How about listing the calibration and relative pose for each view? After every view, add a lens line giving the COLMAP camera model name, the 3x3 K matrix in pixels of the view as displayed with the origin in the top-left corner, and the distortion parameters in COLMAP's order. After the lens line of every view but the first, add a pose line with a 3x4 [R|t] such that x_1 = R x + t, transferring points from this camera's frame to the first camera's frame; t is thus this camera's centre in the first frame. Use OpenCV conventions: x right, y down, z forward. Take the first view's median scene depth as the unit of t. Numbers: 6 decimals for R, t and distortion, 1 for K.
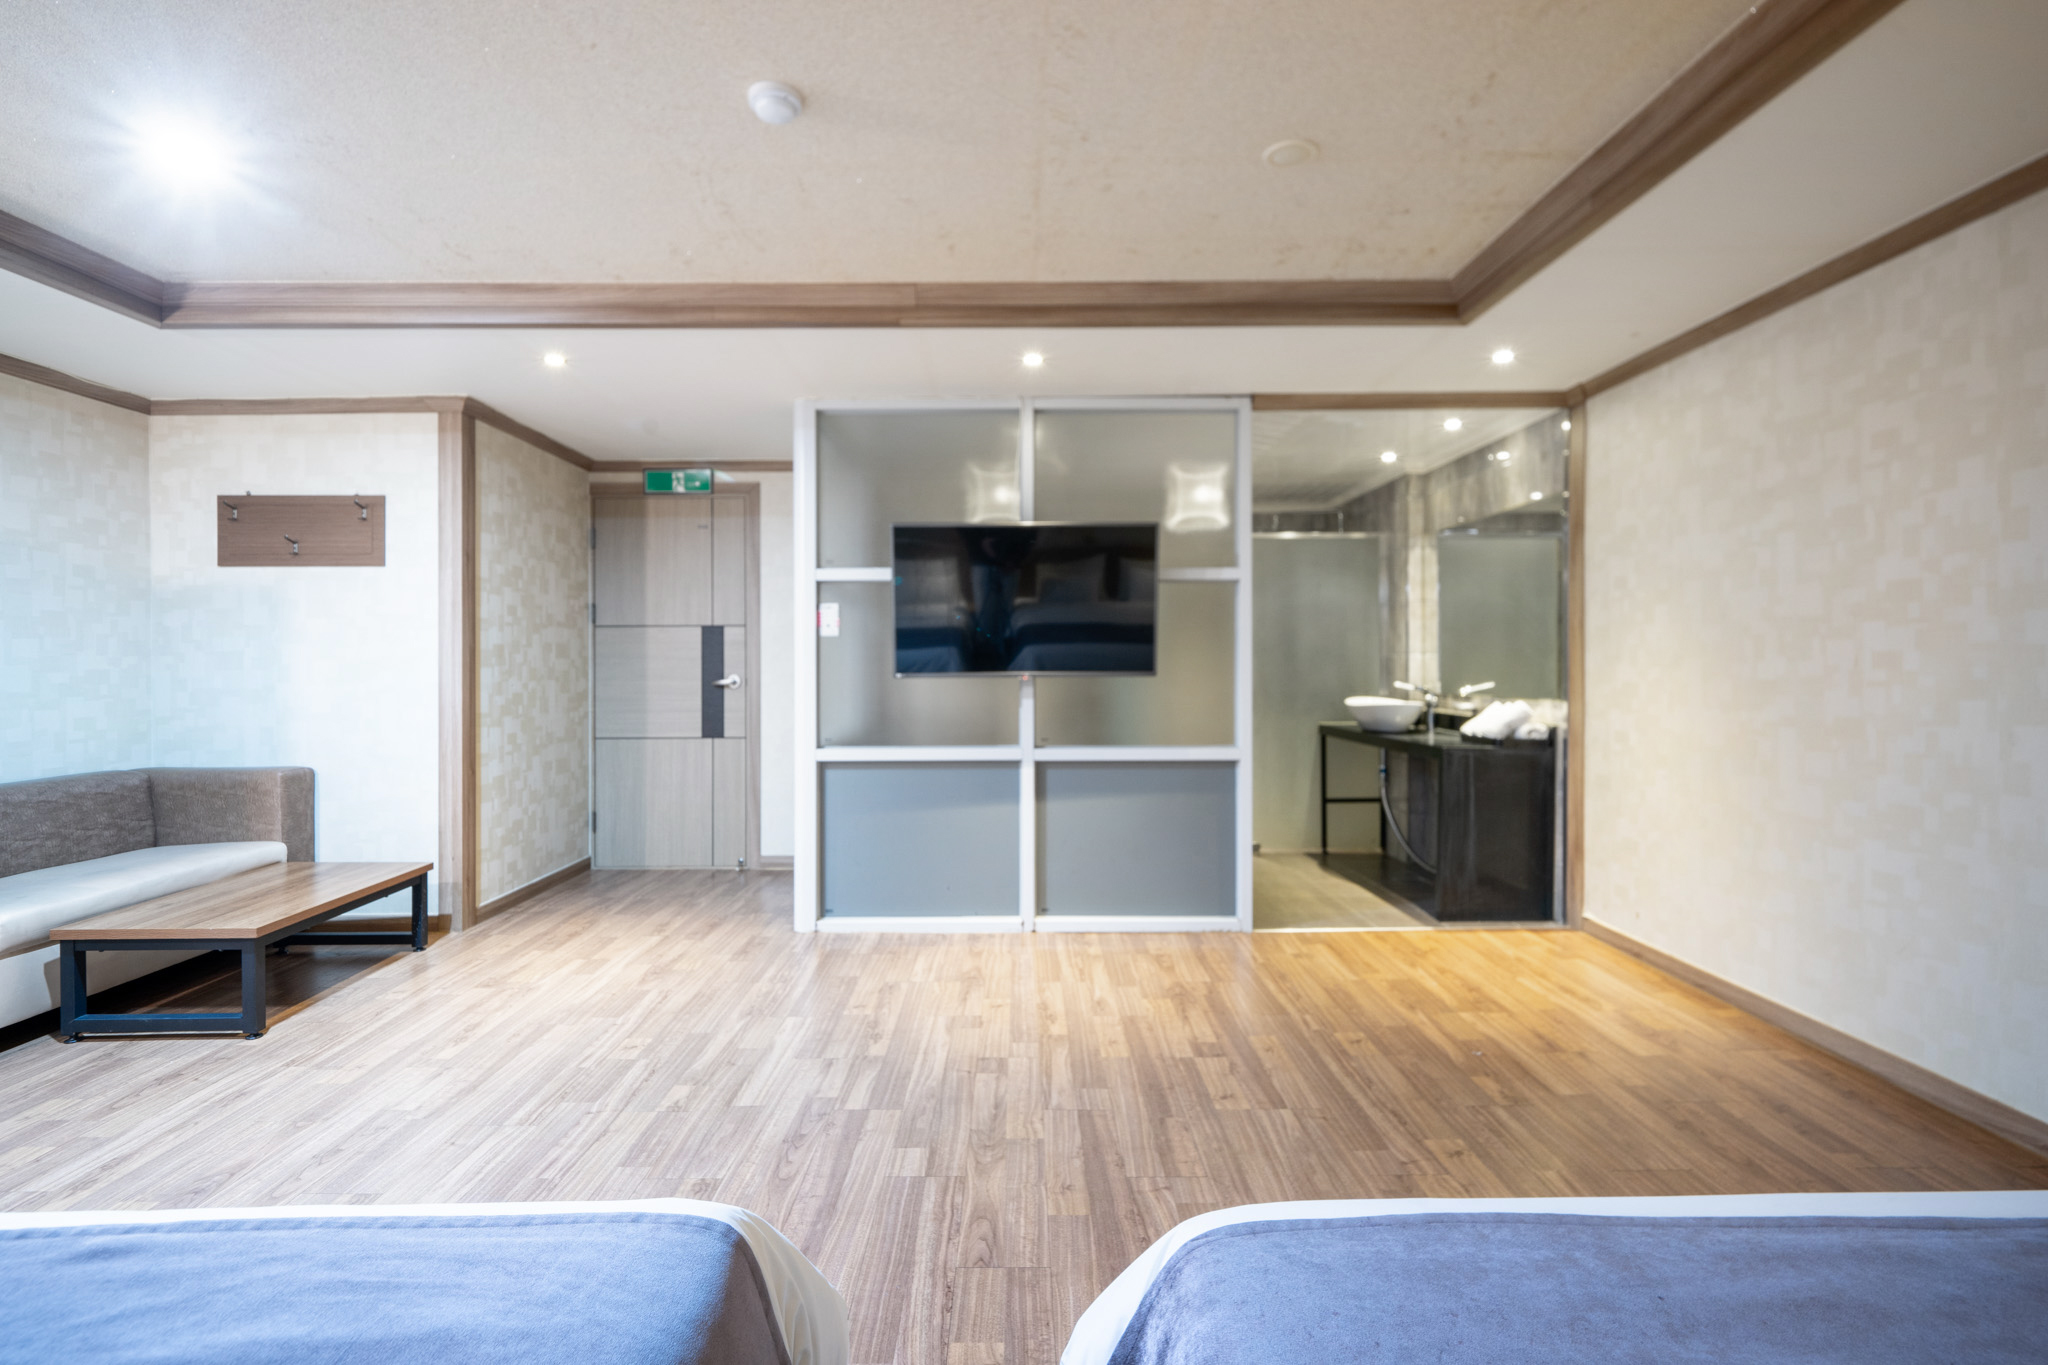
lens RADIAL K [[907.3, 0, 1022.9], [0, 907.3, 671.2], [0, 0, 1]] dist [0.001661, -0.000126]
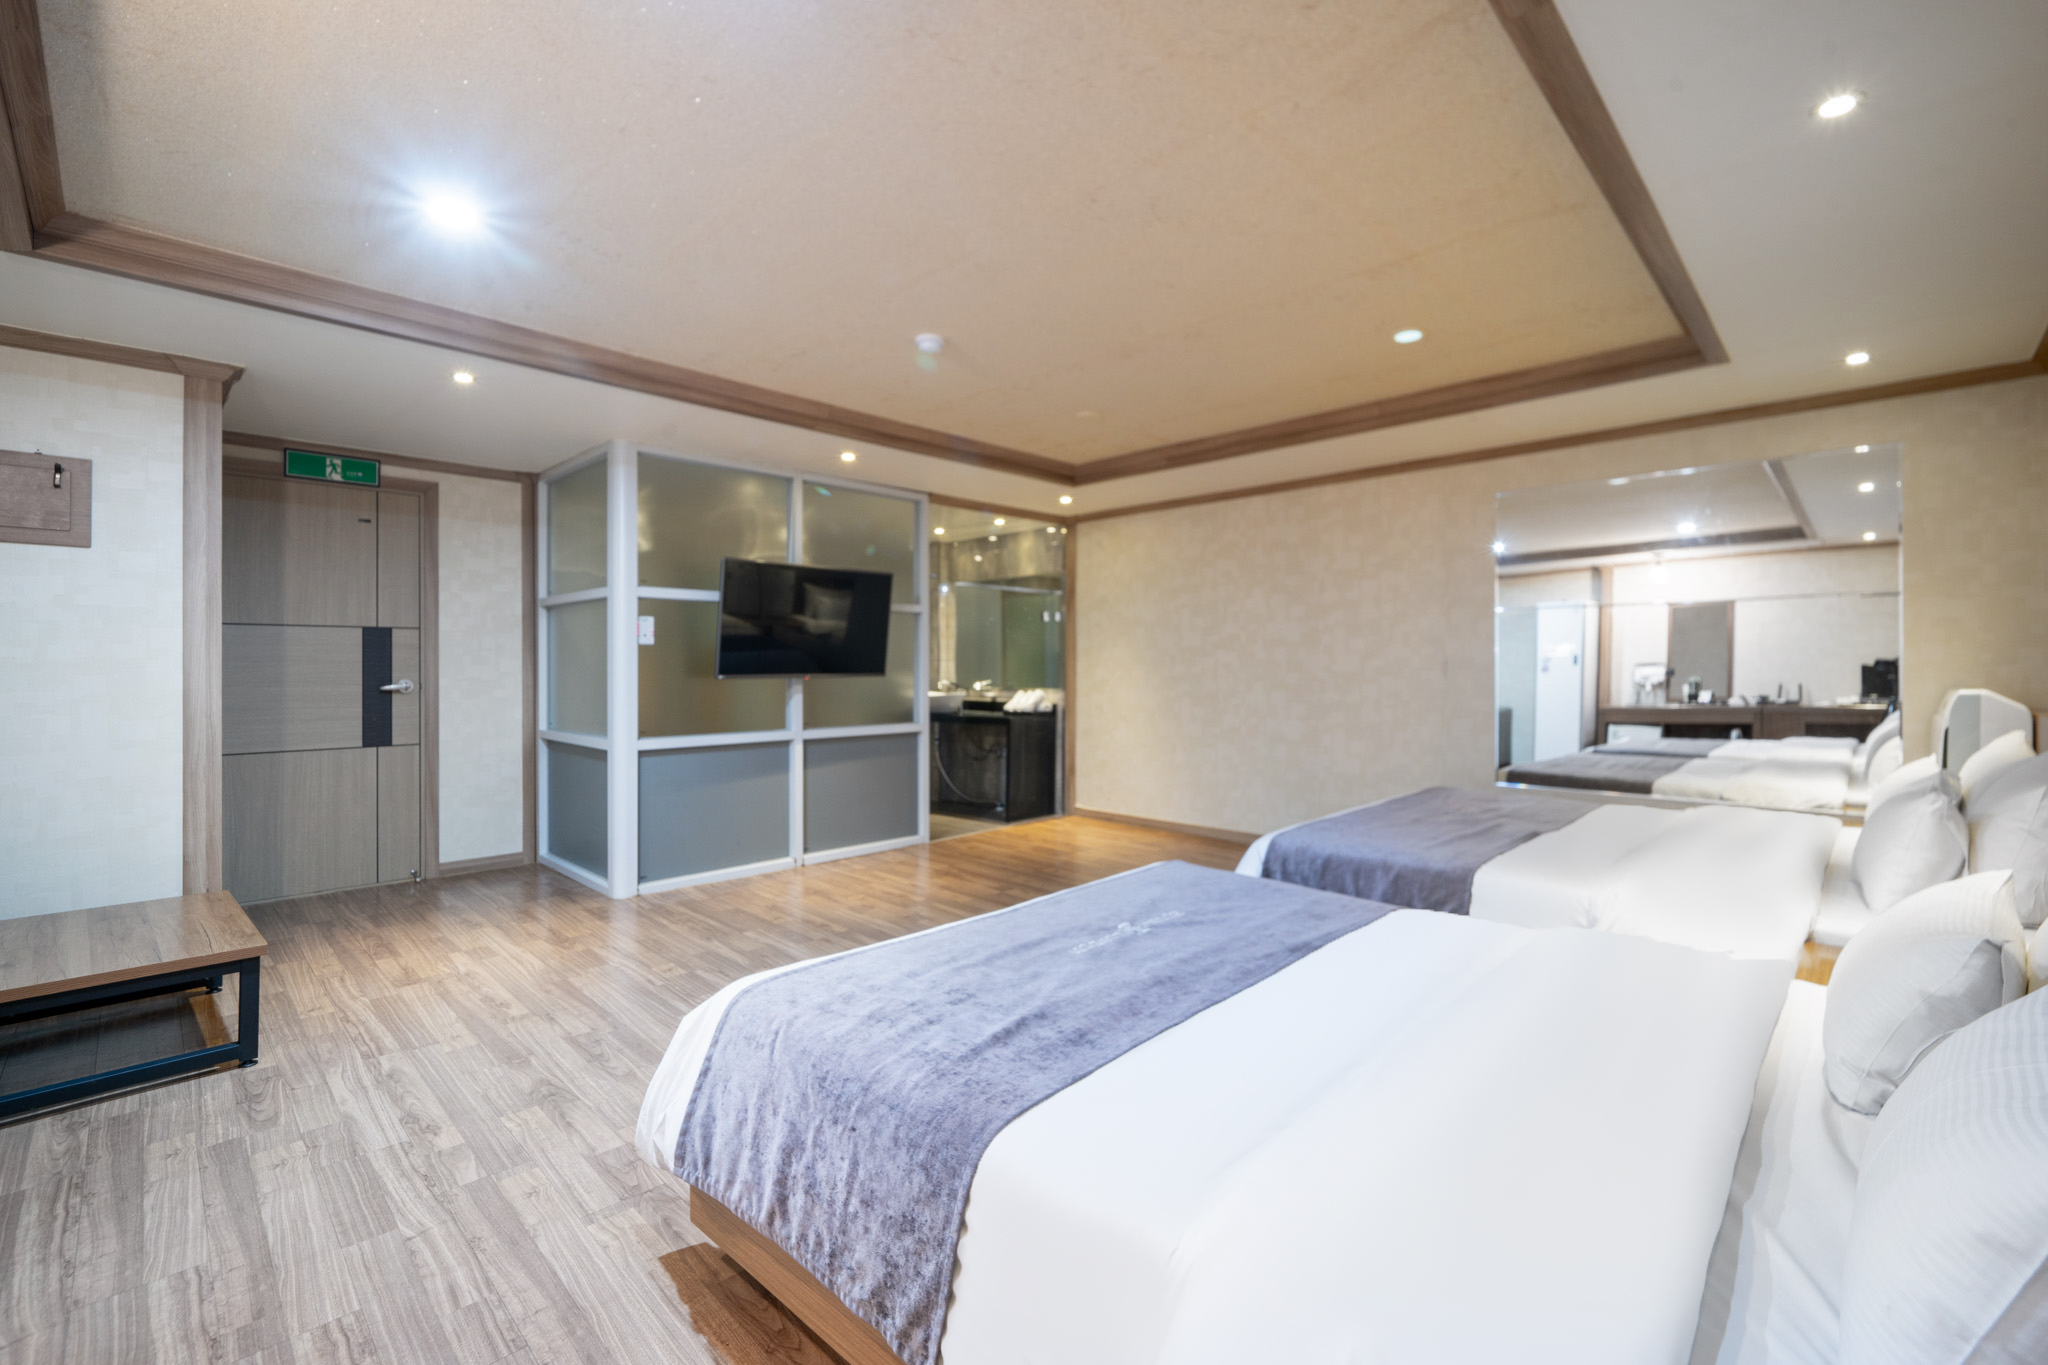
lens RADIAL K [[869.1, 0, 1024.0], [0, 869.1, 682.5], [0, 0, 1]] dist [0.000258, 0.000088]
pose [[0.702811, -0.010722, 0.711296, -0.671138], [0.006450, 0.999941, 0.008701, 0.004477], [-0.711347, -0.001527, 0.702839, -0.145898]]
